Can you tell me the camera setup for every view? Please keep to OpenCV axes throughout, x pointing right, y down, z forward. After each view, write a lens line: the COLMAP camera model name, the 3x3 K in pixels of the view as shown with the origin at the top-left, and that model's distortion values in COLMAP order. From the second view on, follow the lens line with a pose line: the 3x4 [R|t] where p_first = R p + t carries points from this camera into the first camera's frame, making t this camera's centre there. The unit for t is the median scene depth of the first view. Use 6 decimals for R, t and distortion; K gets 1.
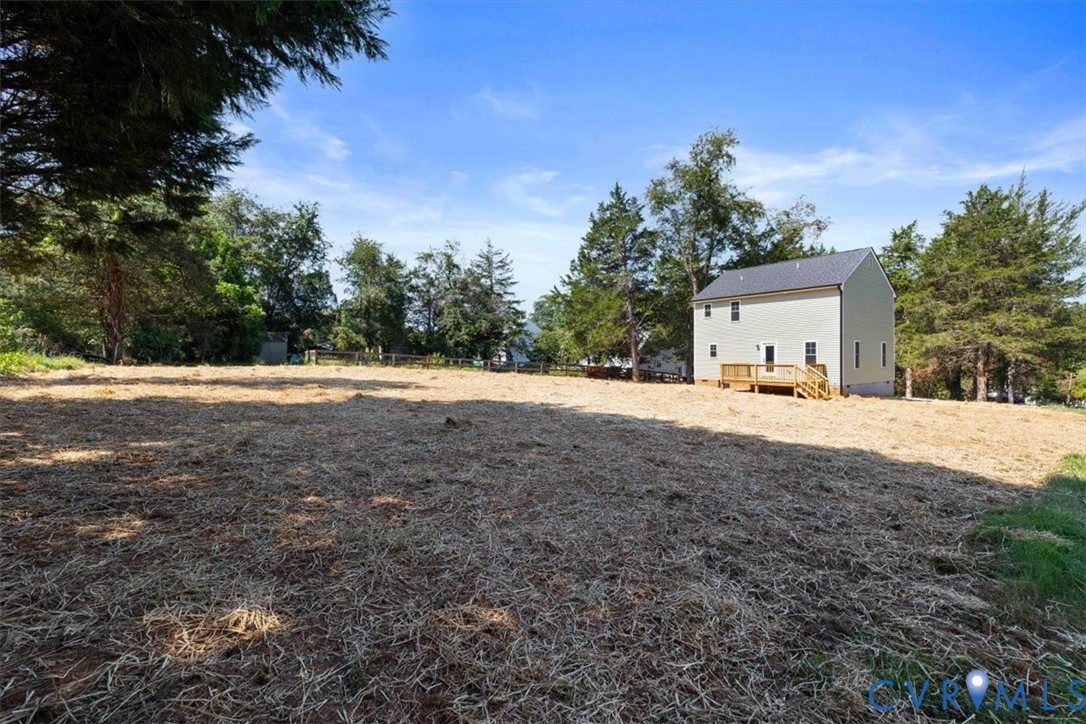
lens RADIAL K [[458.8, 0, 542.5], [0, 458.8, 359.2], [0, 0, 1]] dist [0.001585, 0.000027]
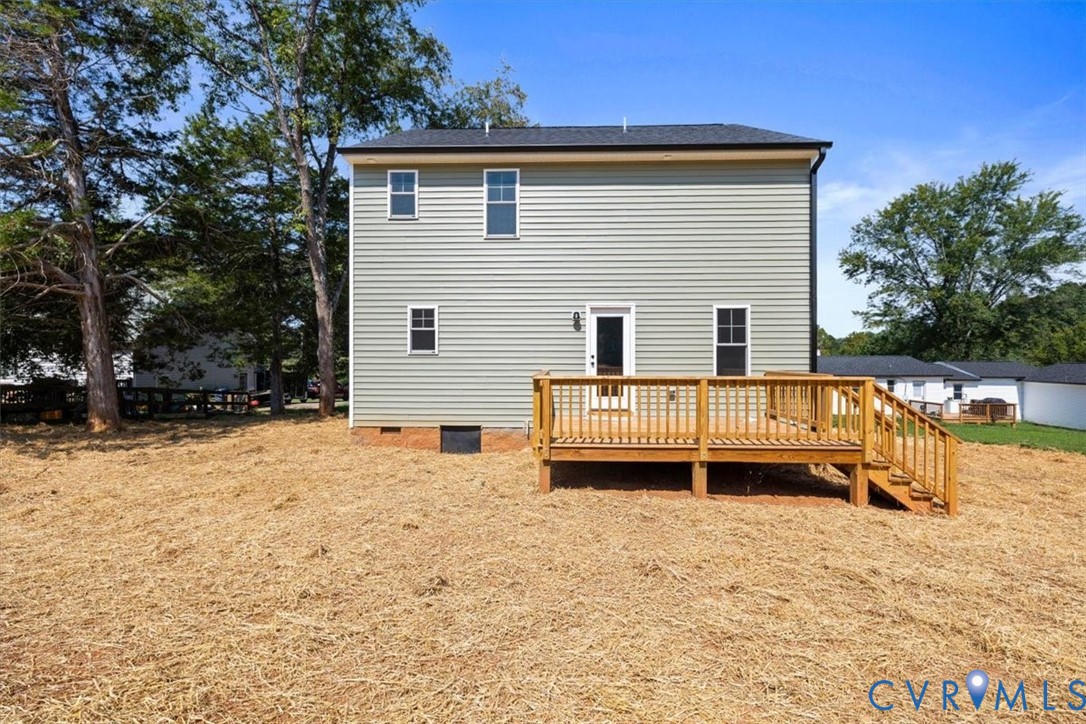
lens RADIAL K [[458.8, 0, 542.5], [0, 458.8, 359.2], [0, 0, 1]] dist [0.001585, 0.000027]
pose [[0.618907, 0.004170, 0.785453, 0.189138], [-0.001132, 0.999990, -0.004417, 0.002500], [-0.785463, 0.001845, 0.618905, 0.769137]]
